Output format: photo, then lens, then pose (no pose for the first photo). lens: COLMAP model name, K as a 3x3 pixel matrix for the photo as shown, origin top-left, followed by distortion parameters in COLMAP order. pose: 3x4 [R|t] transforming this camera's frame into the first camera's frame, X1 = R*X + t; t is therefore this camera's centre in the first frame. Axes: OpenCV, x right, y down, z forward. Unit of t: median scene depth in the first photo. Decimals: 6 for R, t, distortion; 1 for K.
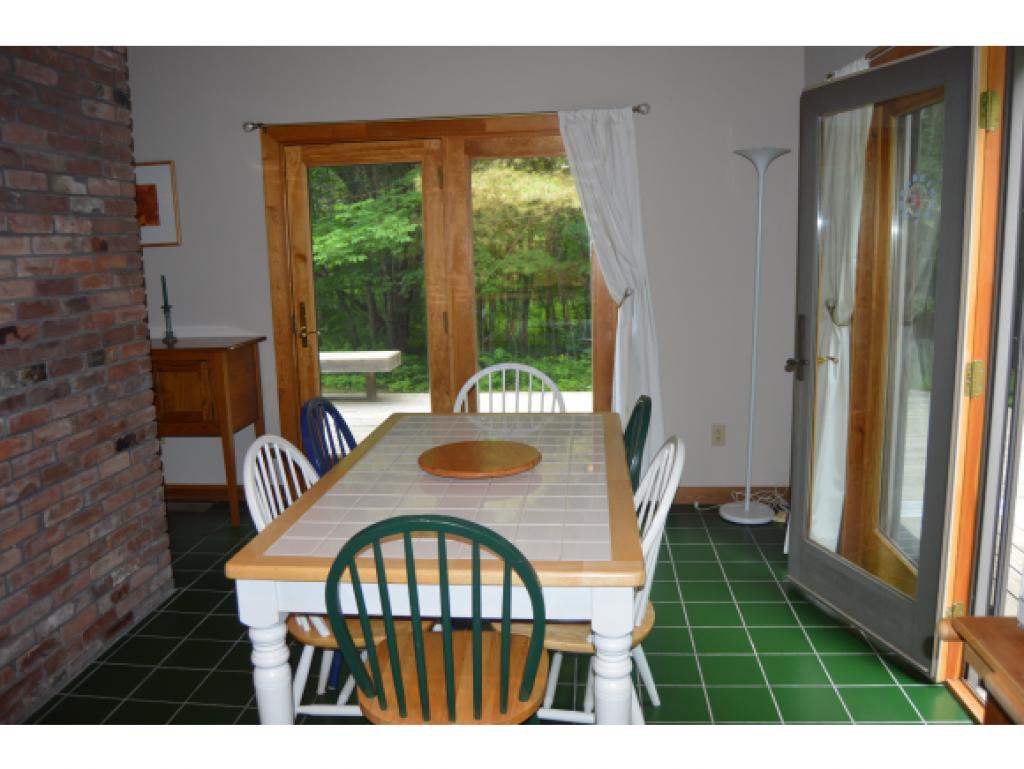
lens RADIAL K [[810.6, 0, 520.7], [0, 810.6, 386.3], [0, 0, 1]] dist [-0.094410, 0.037972]
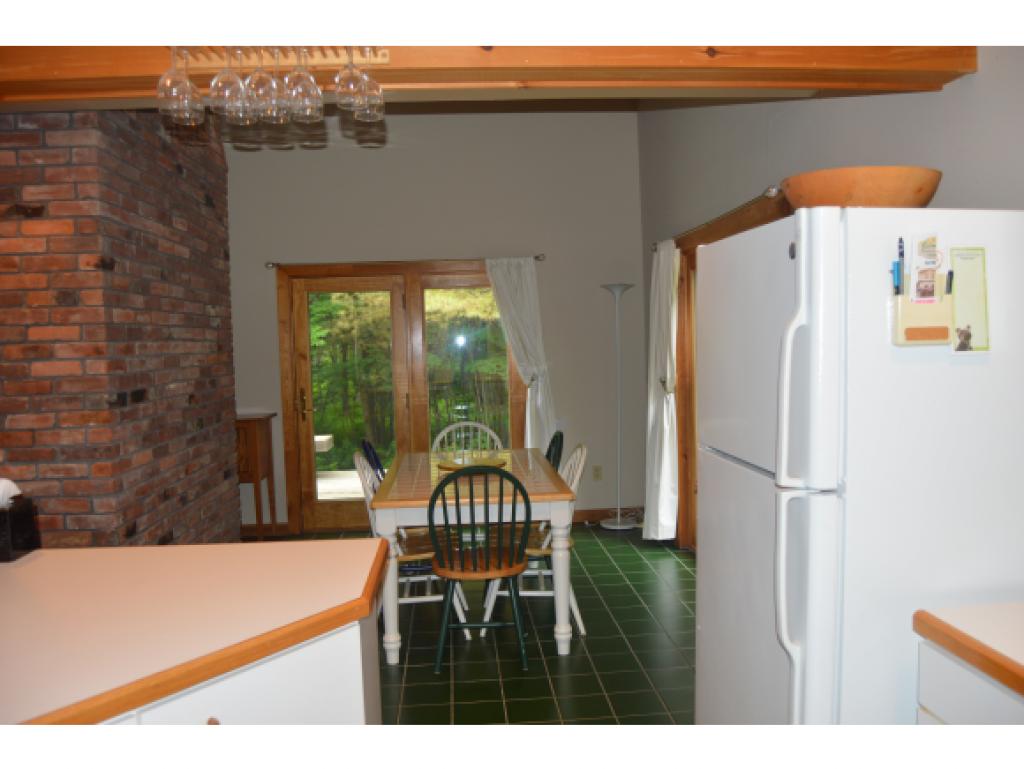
lens RADIAL K [[810.6, 0, 507.3], [0, 810.6, 387.0], [0, 0, 1]] dist [-0.094410, 0.037972]
pose [[0.988162, -0.014837, 0.152693, -0.212630], [0.033665, 0.992024, -0.121472, 0.119677], [-0.149673, 0.125174, 0.980780, -0.676263]]
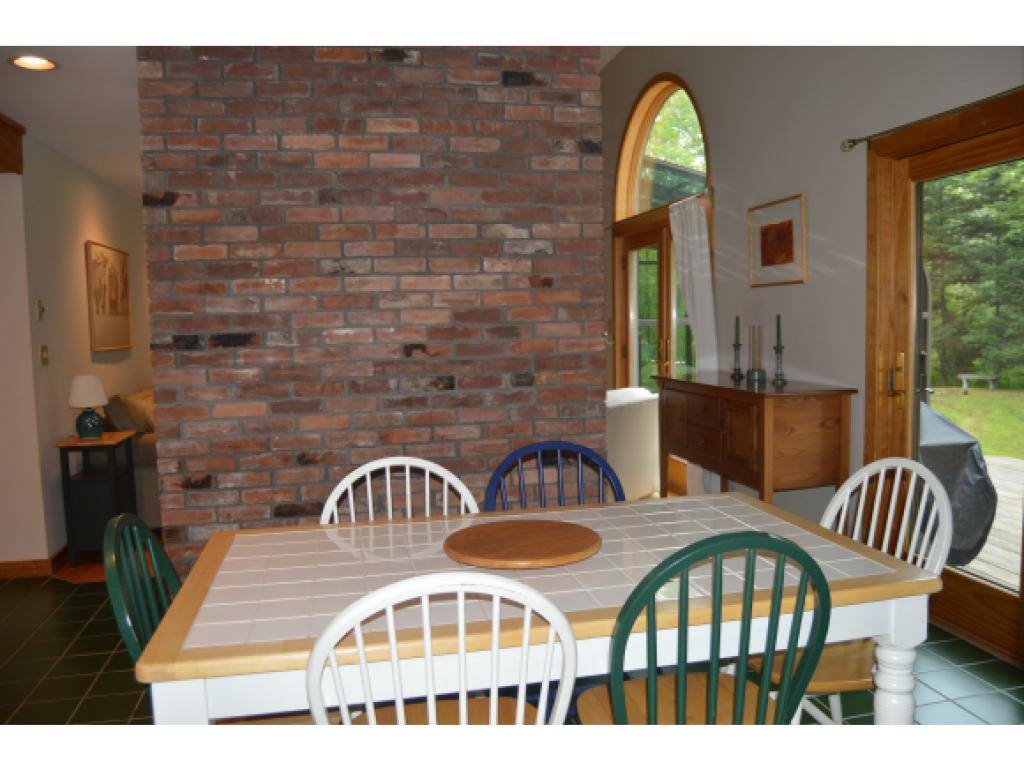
lens RADIAL K [[810.6, 0, 515.7], [0, 810.6, 382.3], [0, 0, 1]] dist [-0.094410, 0.037972]
pose [[0.299044, 0.092691, -0.949727, 0.588422], [-0.151130, 0.987310, 0.048773, -0.089436], [0.942195, 0.128947, 0.309258, 0.640633]]
